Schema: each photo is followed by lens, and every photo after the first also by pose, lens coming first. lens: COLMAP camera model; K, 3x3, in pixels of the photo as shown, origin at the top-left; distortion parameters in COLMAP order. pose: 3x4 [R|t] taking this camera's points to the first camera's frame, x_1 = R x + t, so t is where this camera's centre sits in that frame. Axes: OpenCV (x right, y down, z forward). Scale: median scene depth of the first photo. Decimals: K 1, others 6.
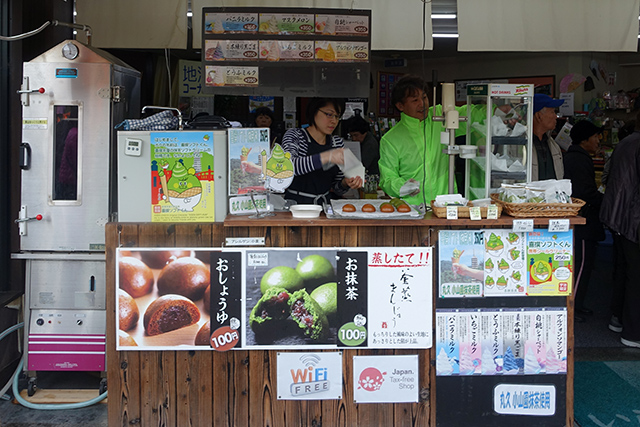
lens RADIAL K [[1376.8, 0, 320.8], [0, 1376.8, 212.5], [0, 0, 1]] dist [-0.106263, 0.000000]
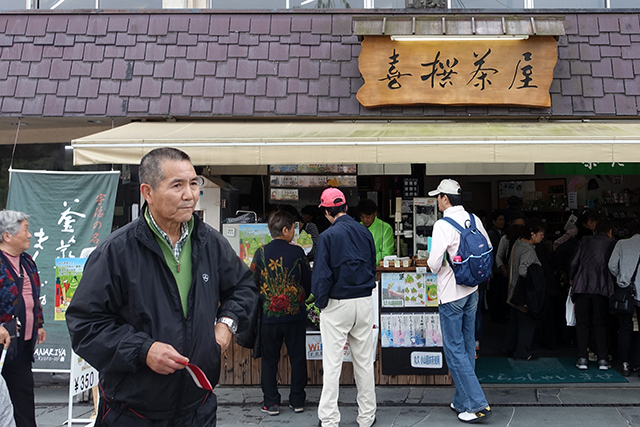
lens RADIAL K [[1376.8, 0, 319.6], [0, 1376.8, 214.0], [0, 0, 1]] dist [-0.106263, 0.000000]
pose [[0.994981, -0.005062, -0.099932, 0.194602], [-0.001281, 0.997994, -0.063301, 0.053383], [0.100052, 0.063111, 0.992979, -0.982530]]
